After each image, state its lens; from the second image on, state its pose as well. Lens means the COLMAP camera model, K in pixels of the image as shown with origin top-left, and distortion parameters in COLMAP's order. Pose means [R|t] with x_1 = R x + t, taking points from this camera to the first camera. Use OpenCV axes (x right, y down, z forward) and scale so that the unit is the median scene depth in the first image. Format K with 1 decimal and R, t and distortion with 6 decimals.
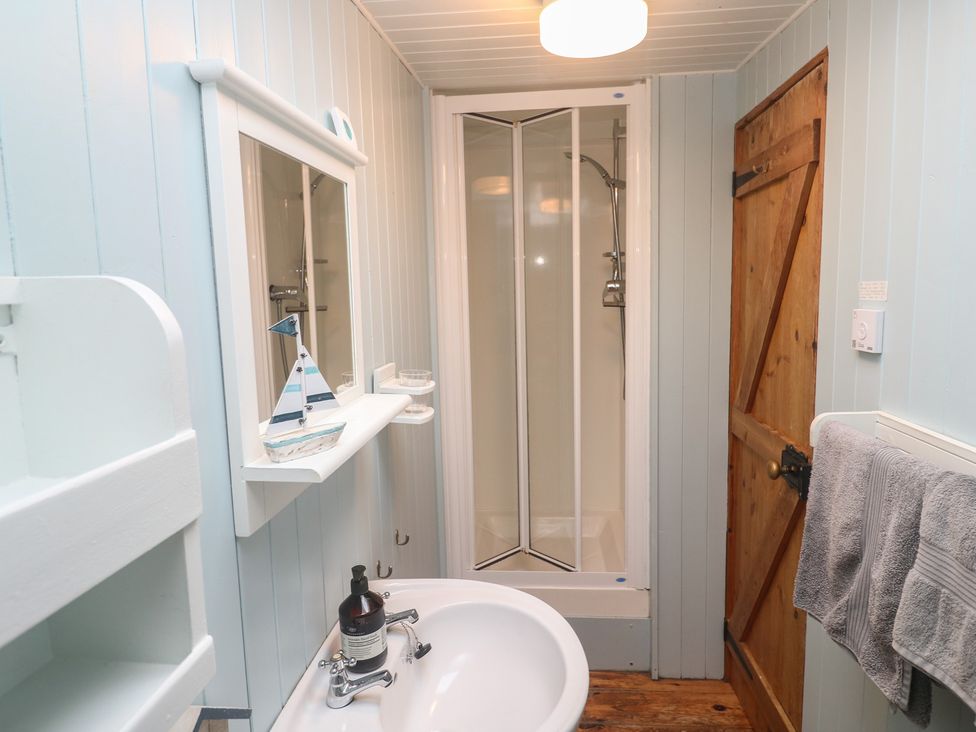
lens RADIAL K [[557.2, 0, 503.7], [0, 557.2, 353.0], [0, 0, 1]] dist [0.004865, -0.012976]
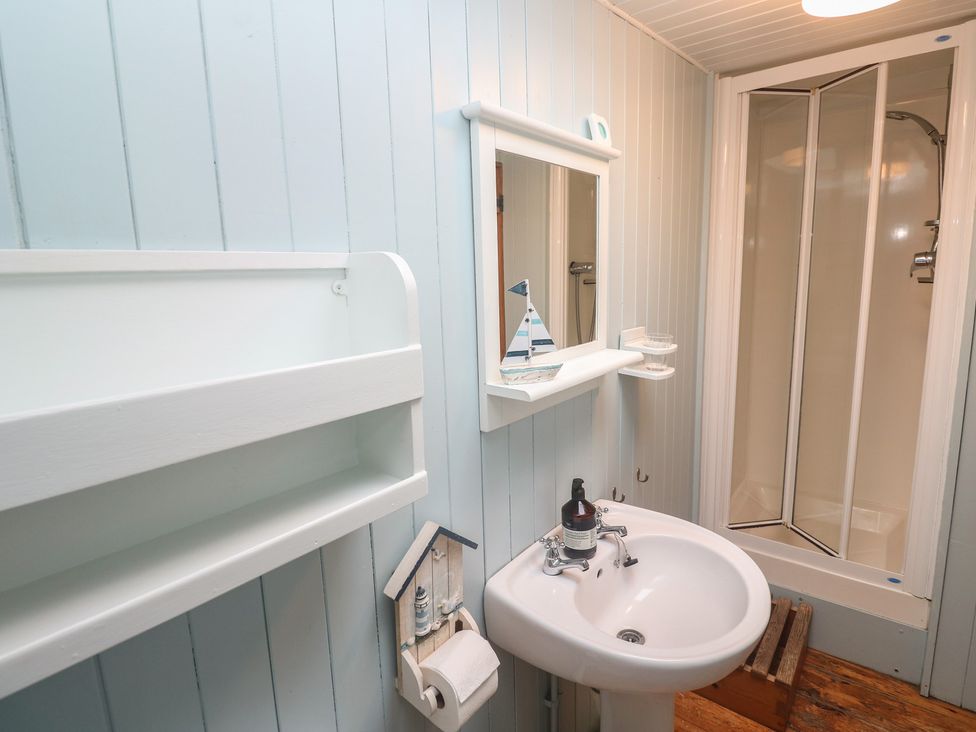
lens RADIAL K [[504.5, 0, 518.6], [0, 504.5, 352.8], [0, 0, 1]] dist [0.000206, -0.012194]
pose [[0.842103, 0.084378, -0.532675, 0.156661], [-0.055396, 0.995994, 0.070193, 0.013026], [0.536464, -0.029602, 0.843404, -0.034812]]
